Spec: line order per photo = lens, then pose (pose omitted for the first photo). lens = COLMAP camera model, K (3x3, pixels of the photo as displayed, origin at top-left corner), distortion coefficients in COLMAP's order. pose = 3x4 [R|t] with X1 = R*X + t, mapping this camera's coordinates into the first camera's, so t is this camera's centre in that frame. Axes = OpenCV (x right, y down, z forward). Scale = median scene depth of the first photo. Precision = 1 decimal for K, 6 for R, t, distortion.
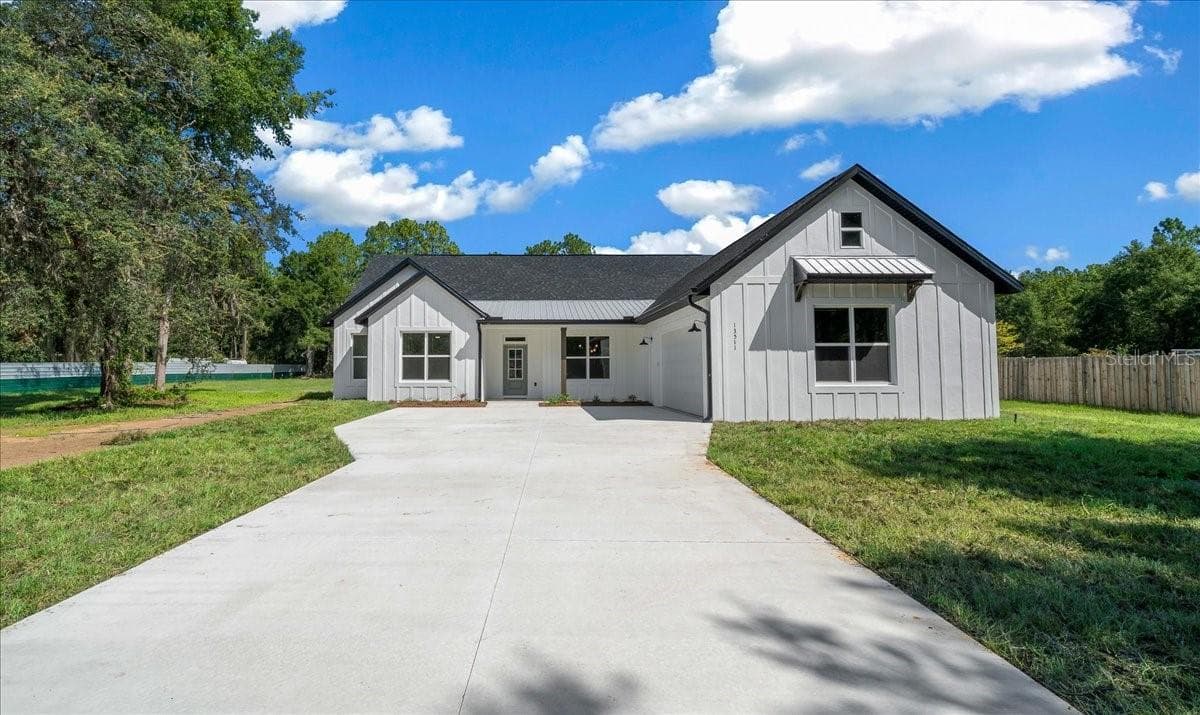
lens RADIAL K [[489.9, 0, 550.6], [0, 489.9, 345.9], [0, 0, 1]] dist [0.000250, 0.000520]
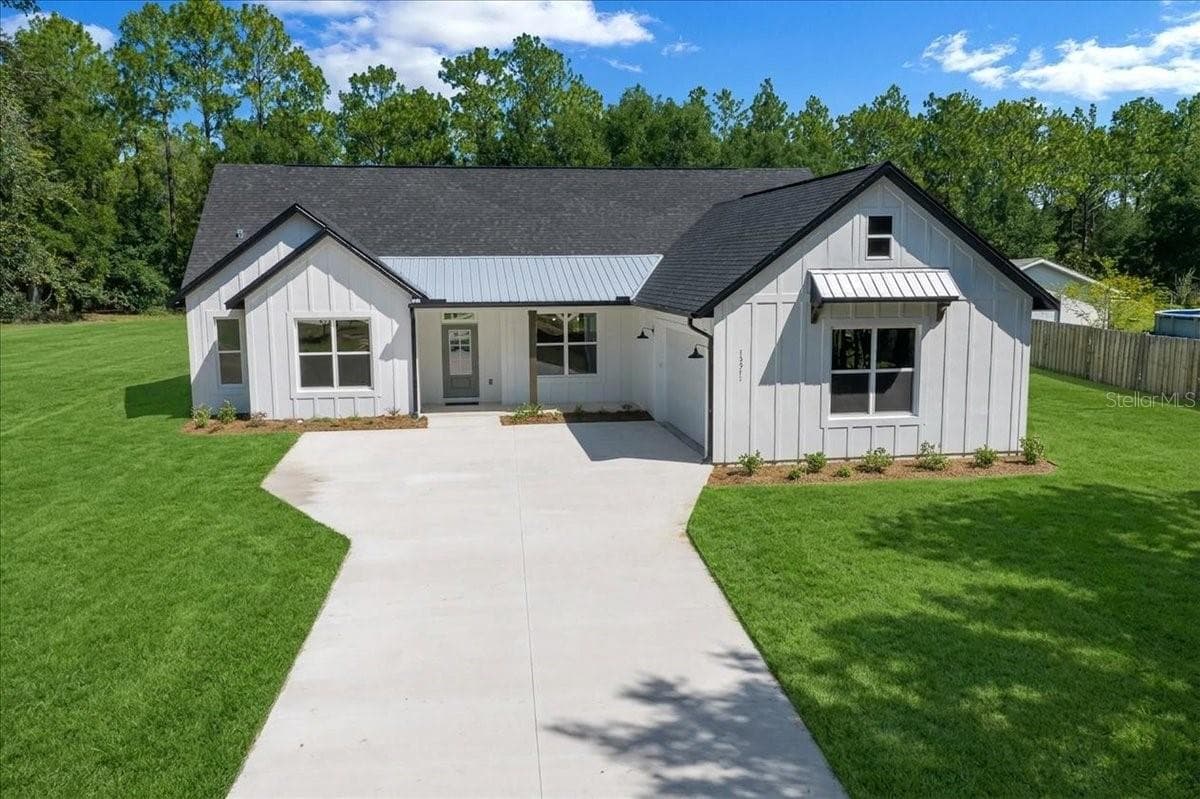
lens RADIAL K [[989.4, 0, 598.1], [0, 989.4, 403.6], [0, 0, 1]] dist [0.018453, -0.014998]
pose [[0.992950, -0.020199, 0.116800, -0.049565], [-0.002334, 0.981850, 0.189645, -0.179758], [-0.118511, -0.188580, 0.974881, -0.432158]]
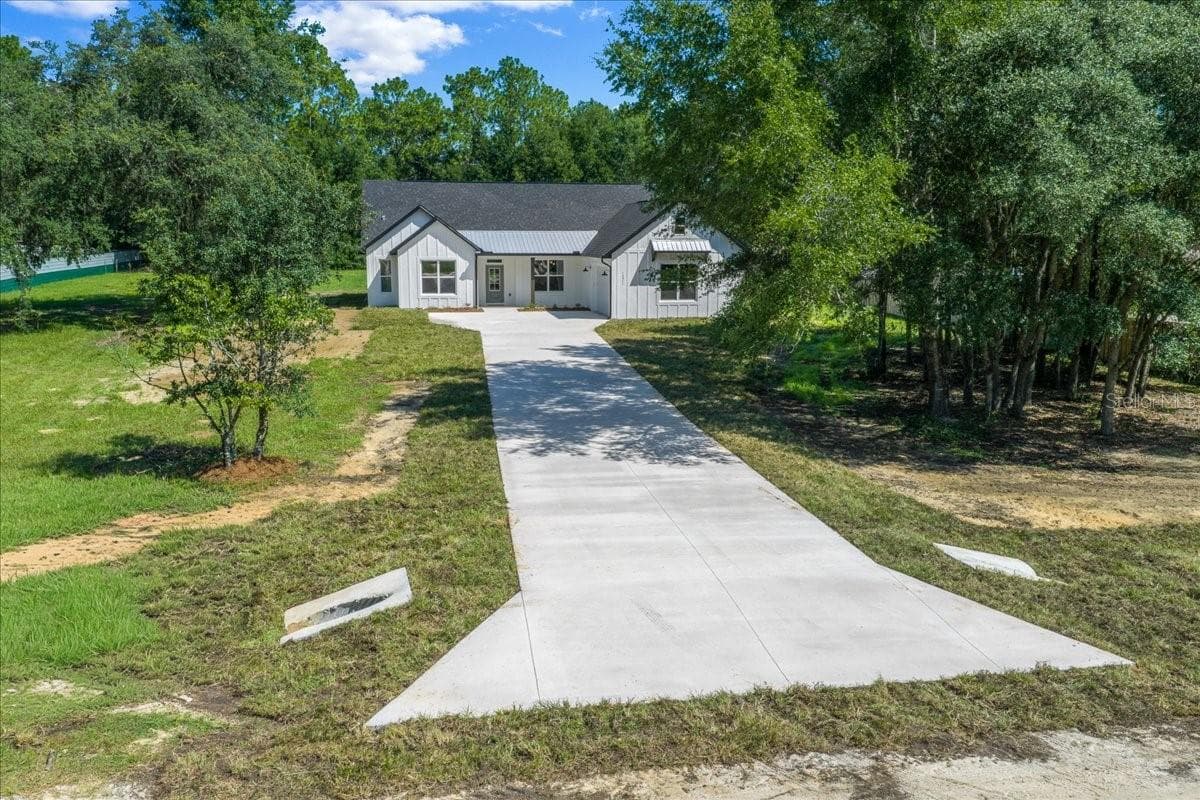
lens RADIAL K [[989.4, 0, 604.9], [0, 989.4, 411.0], [0, 0, 1]] dist [0.018453, -0.014998]
pose [[0.987174, -0.020963, 0.158264, -0.244378], [-0.015712, 0.973771, 0.226987, -0.271965], [-0.158871, -0.226563, 0.960952, -2.032231]]
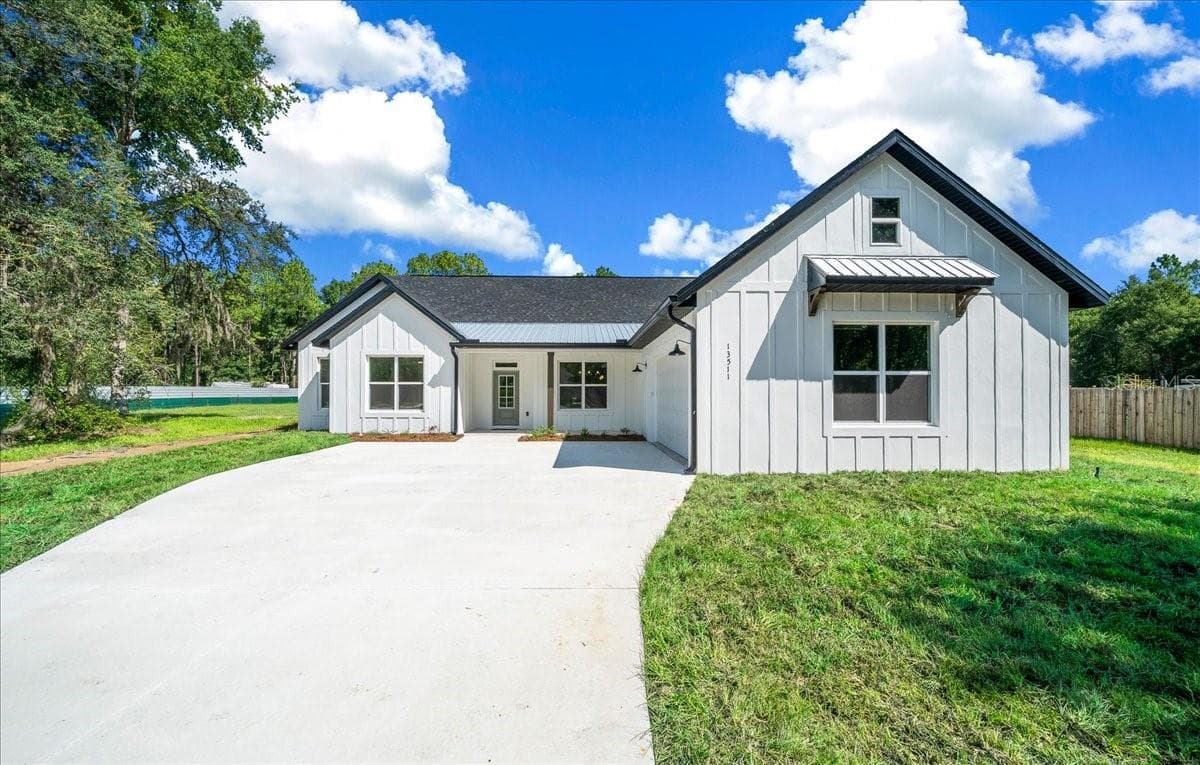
lens RADIAL K [[434.6, 0, 596.3], [0, 434.6, 388.4], [0, 0, 1]] dist [0.000410, 0.000577]
pose [[0.999950, 0.005417, 0.008384, 0.105975], [-0.005722, 0.999303, 0.036893, -0.000968], [-0.008178, -0.036939, 0.999284, 0.209058]]
